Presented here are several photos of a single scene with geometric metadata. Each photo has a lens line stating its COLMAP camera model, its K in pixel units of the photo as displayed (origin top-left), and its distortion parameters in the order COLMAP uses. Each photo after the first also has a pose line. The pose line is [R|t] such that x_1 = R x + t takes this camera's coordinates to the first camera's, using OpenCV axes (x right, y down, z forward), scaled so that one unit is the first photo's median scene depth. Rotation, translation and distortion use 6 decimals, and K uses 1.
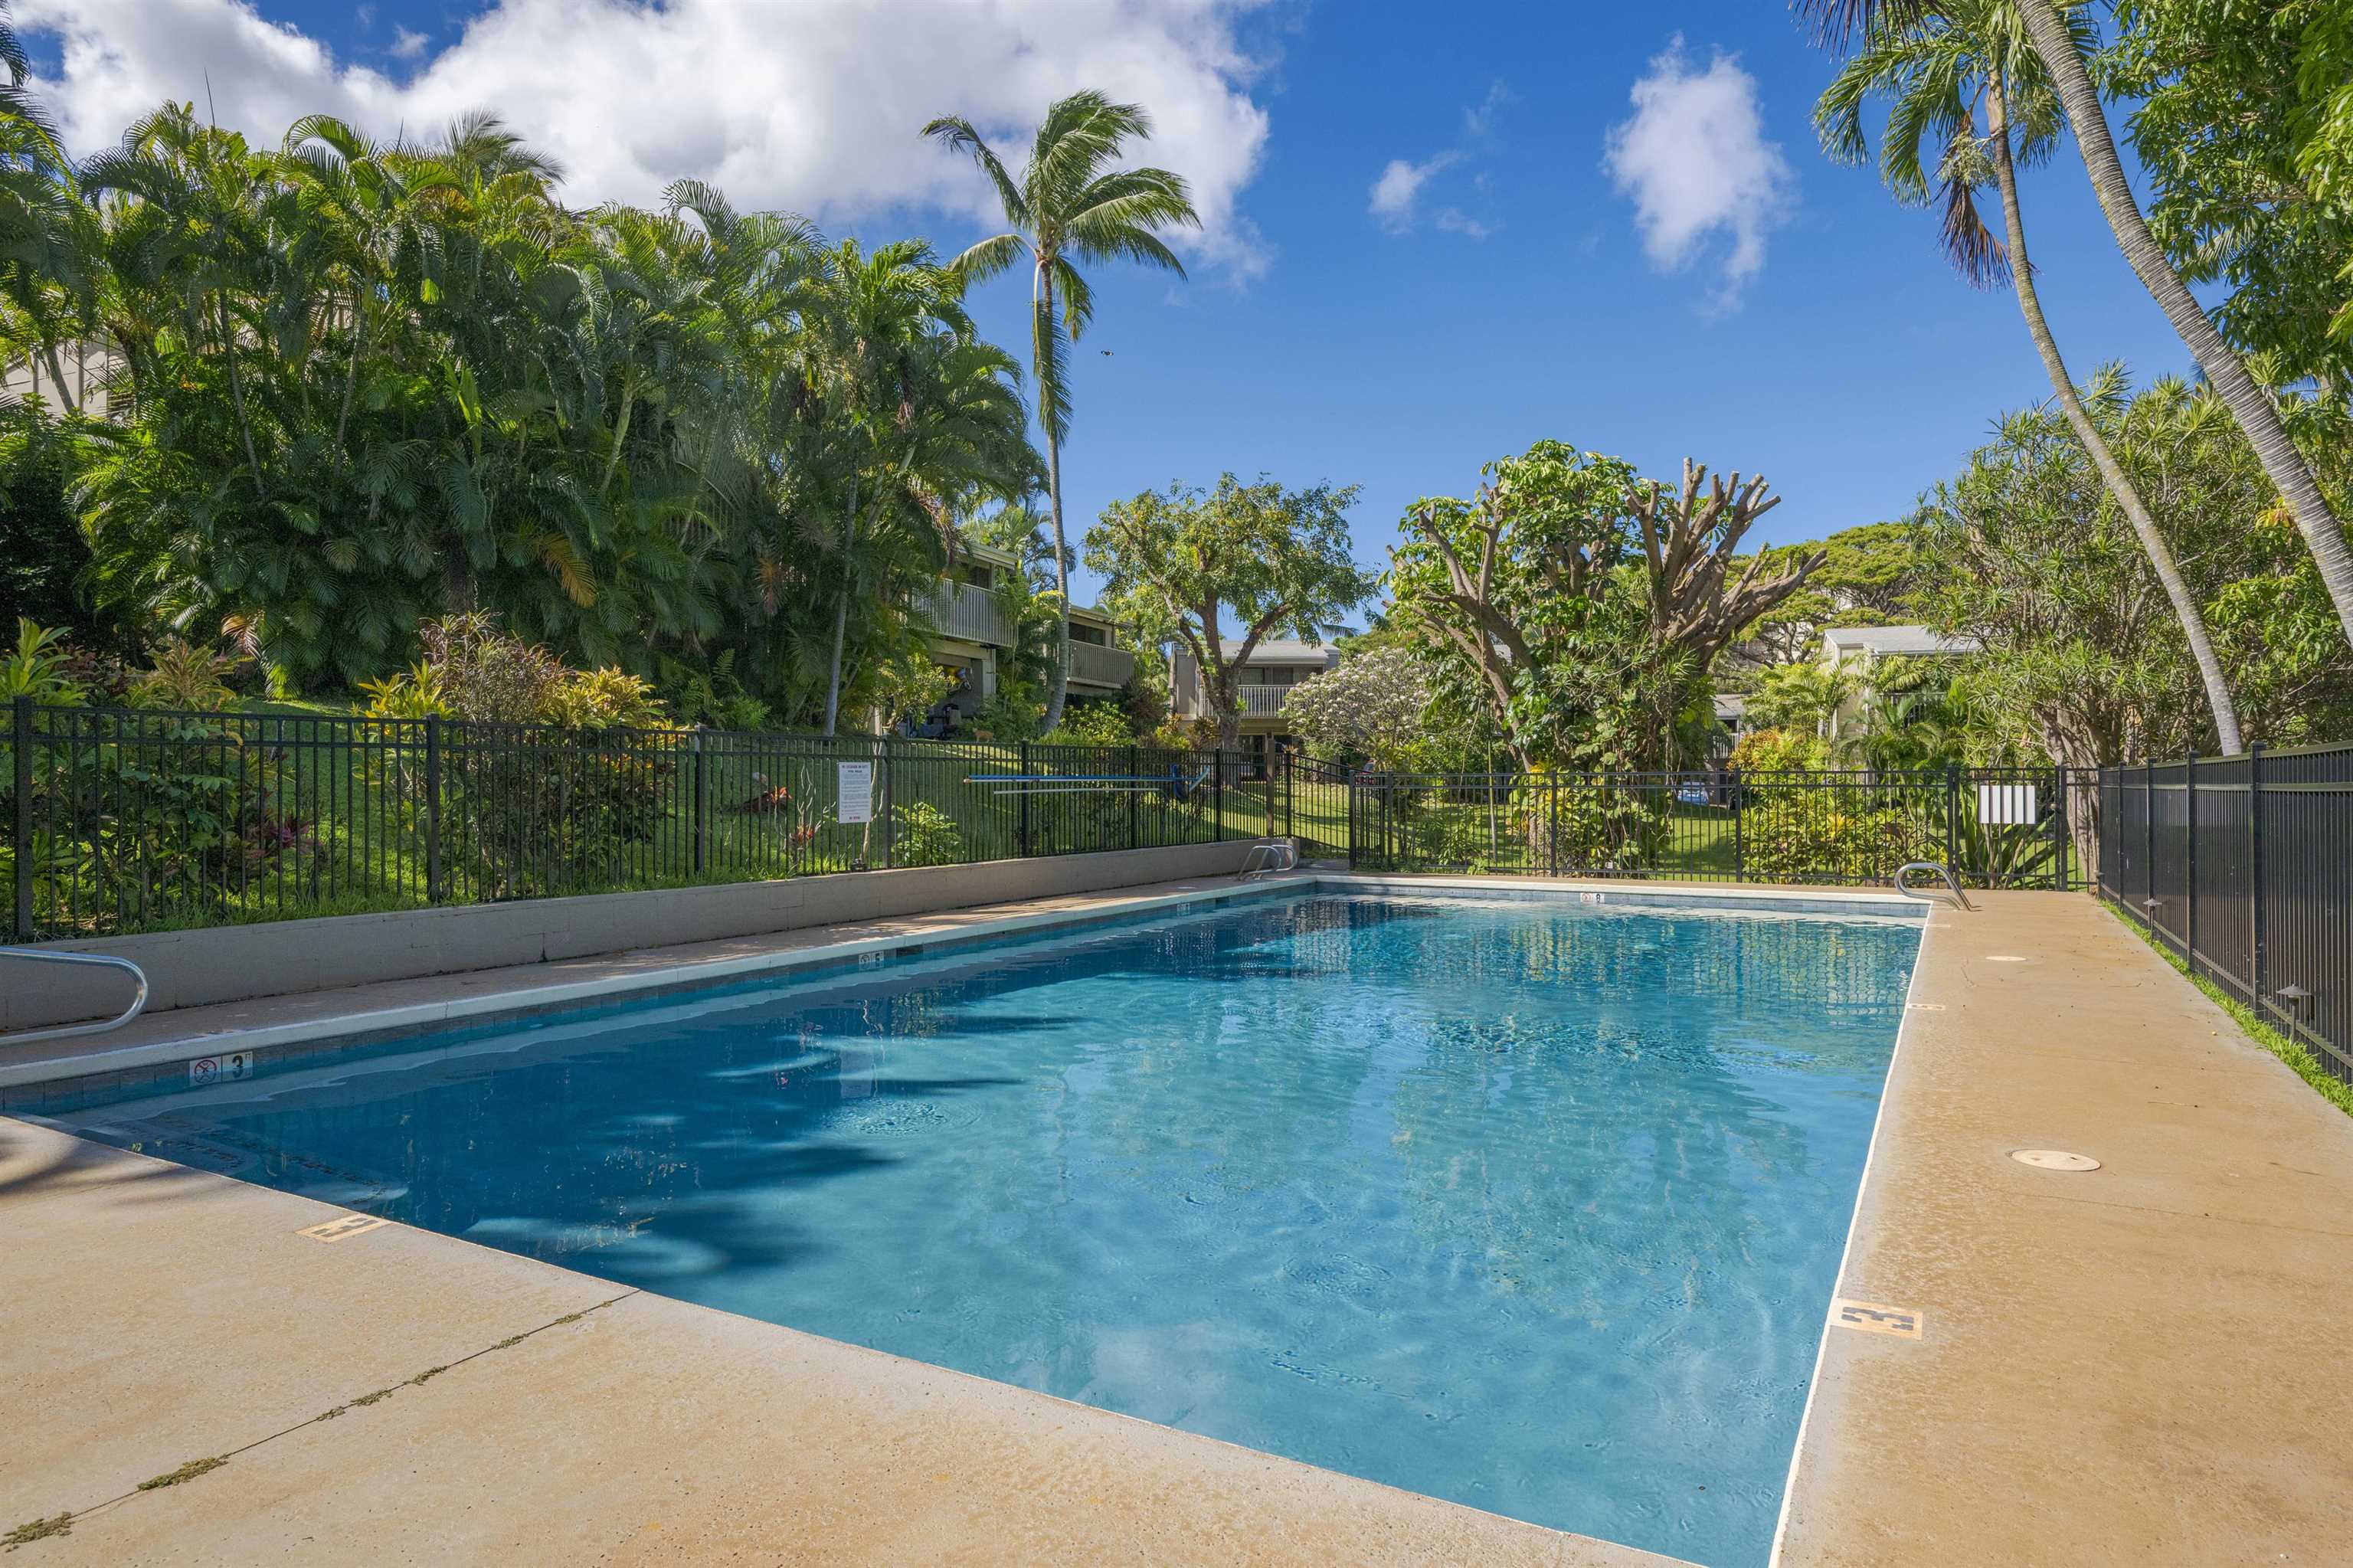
lens RADIAL K [[1346.7, 0, 1177.1], [0, 1346.7, 780.8], [0, 0, 1]] dist [0.002555, 0.000320]
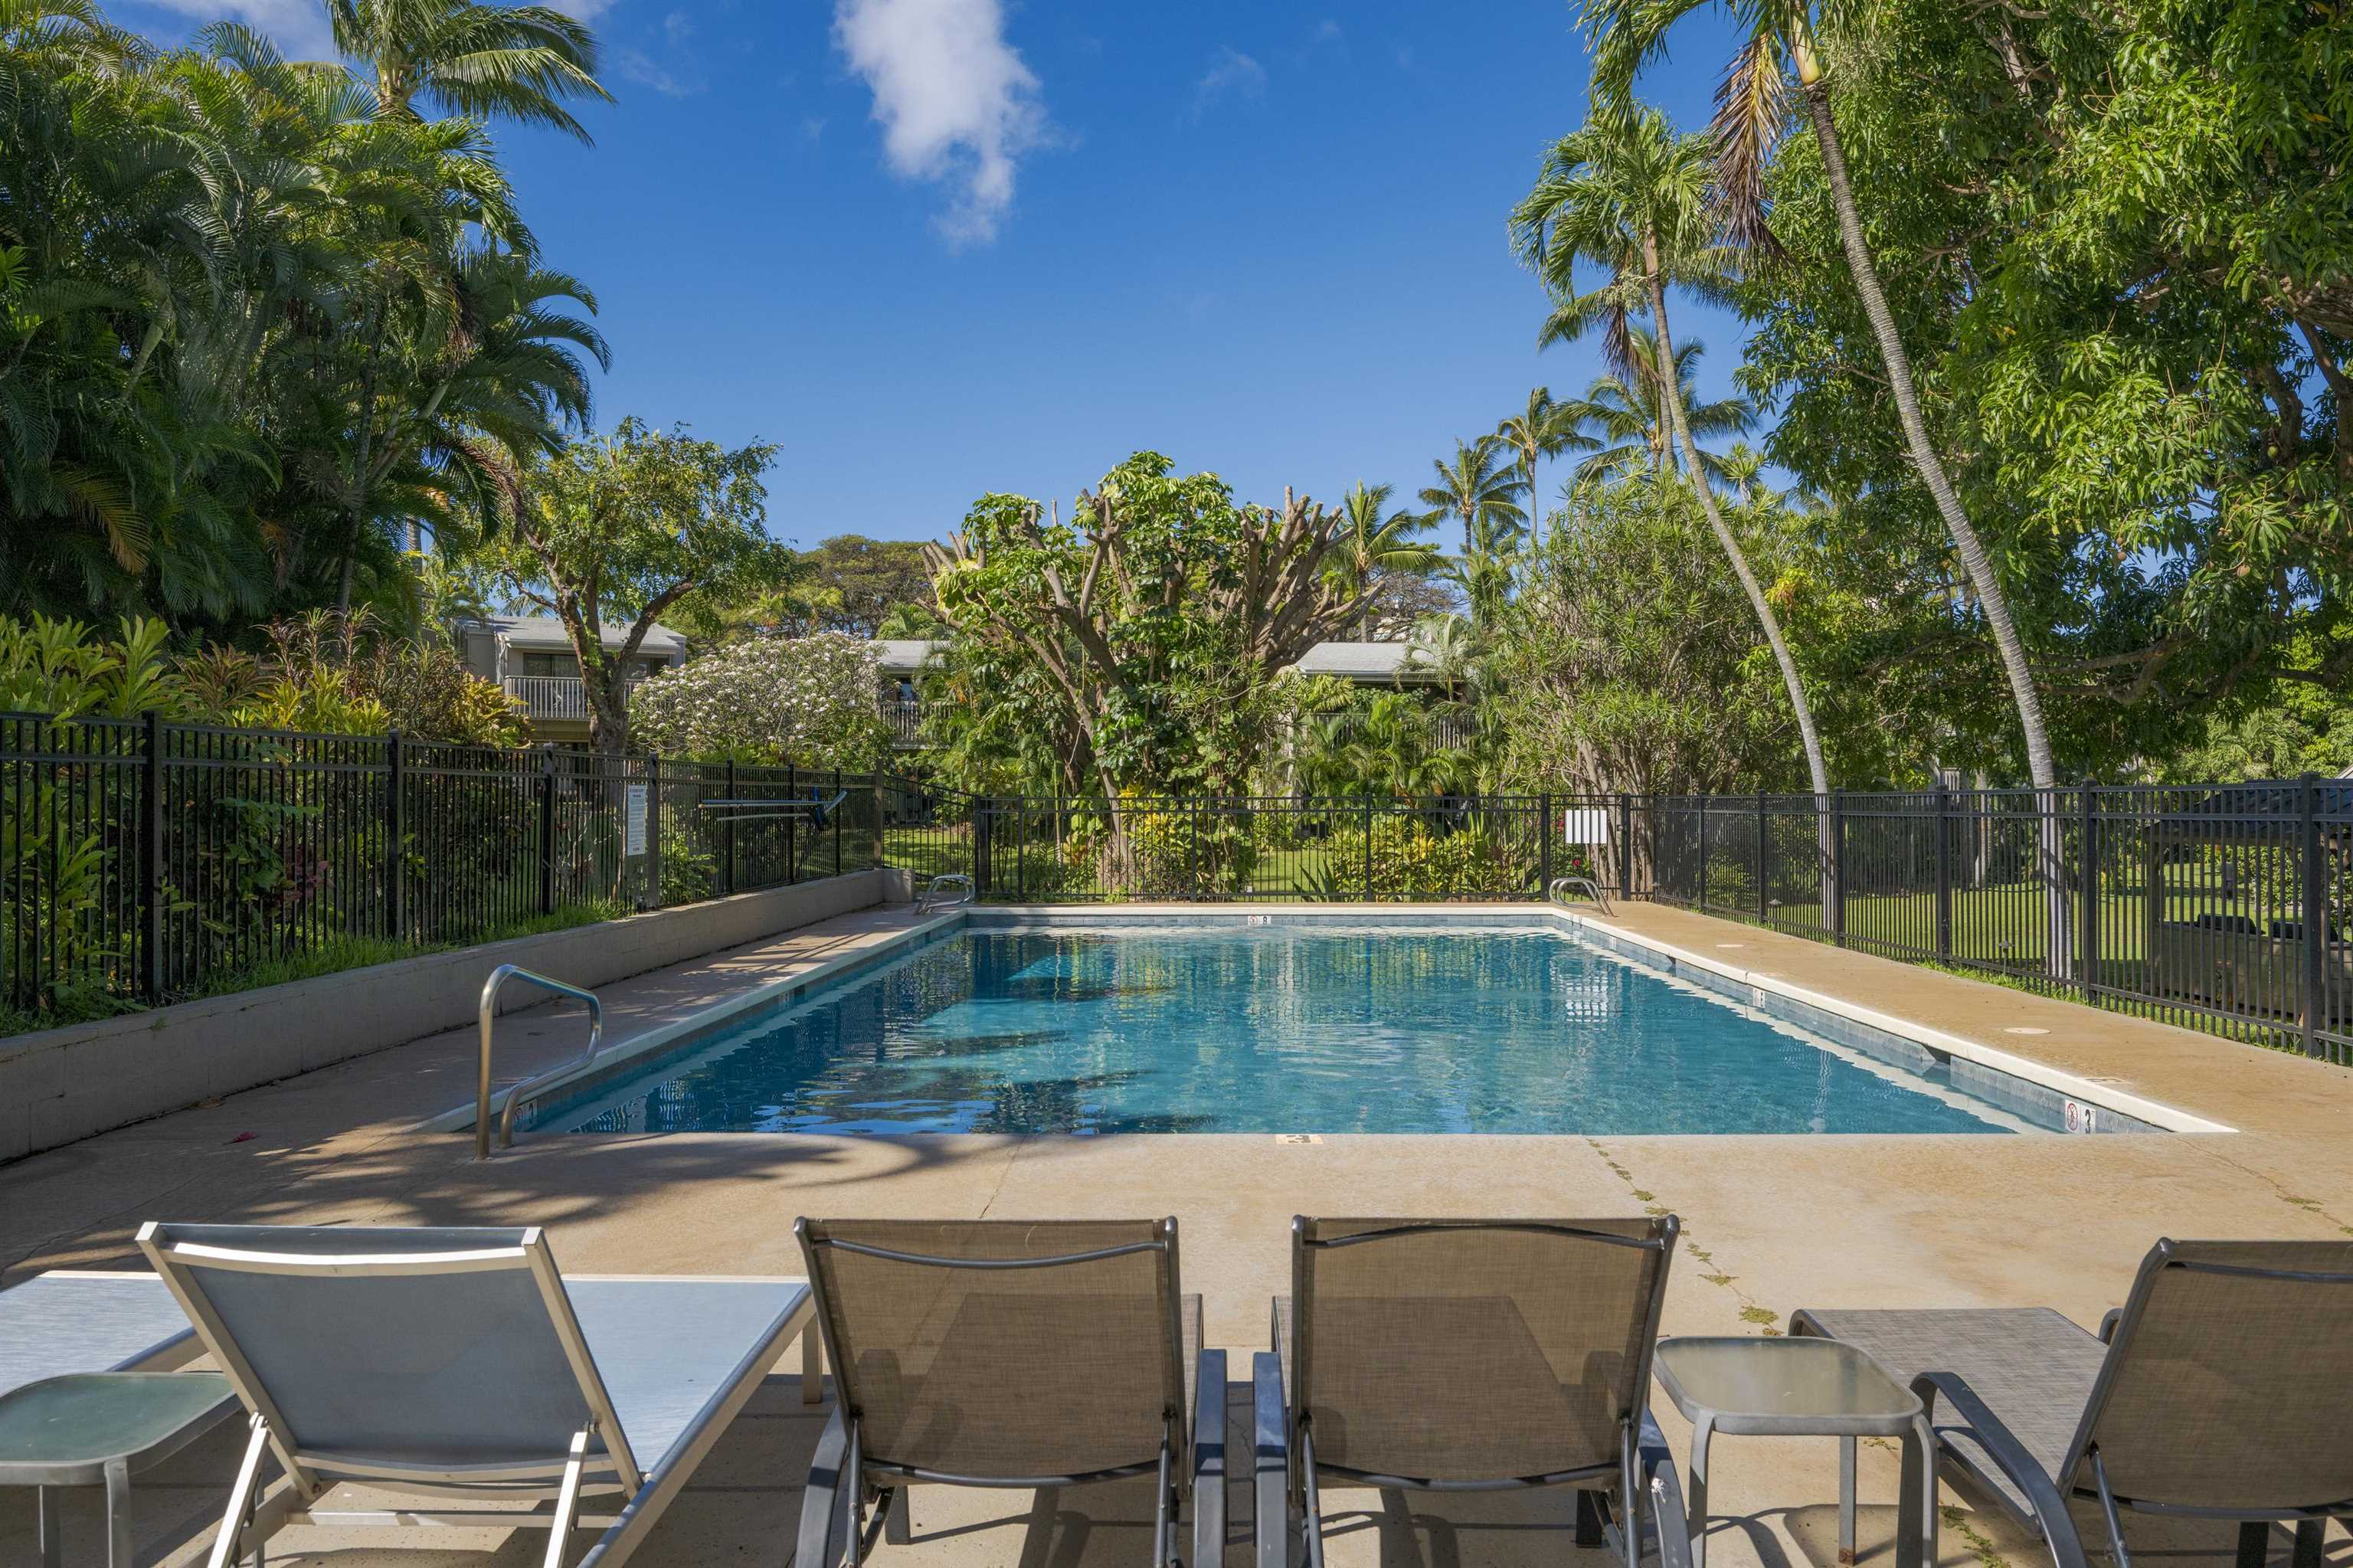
lens RADIAL K [[1725.1, 0, 1177.9], [0, 1725.1, 790.9], [0, 0, 1]] dist [-0.006059, -0.003220]
pose [[0.875699, 0.004002, 0.482840, -0.302177], [-0.001555, 0.999984, -0.005470, -0.003159], [-0.482854, 0.004039, 0.875692, -0.089579]]
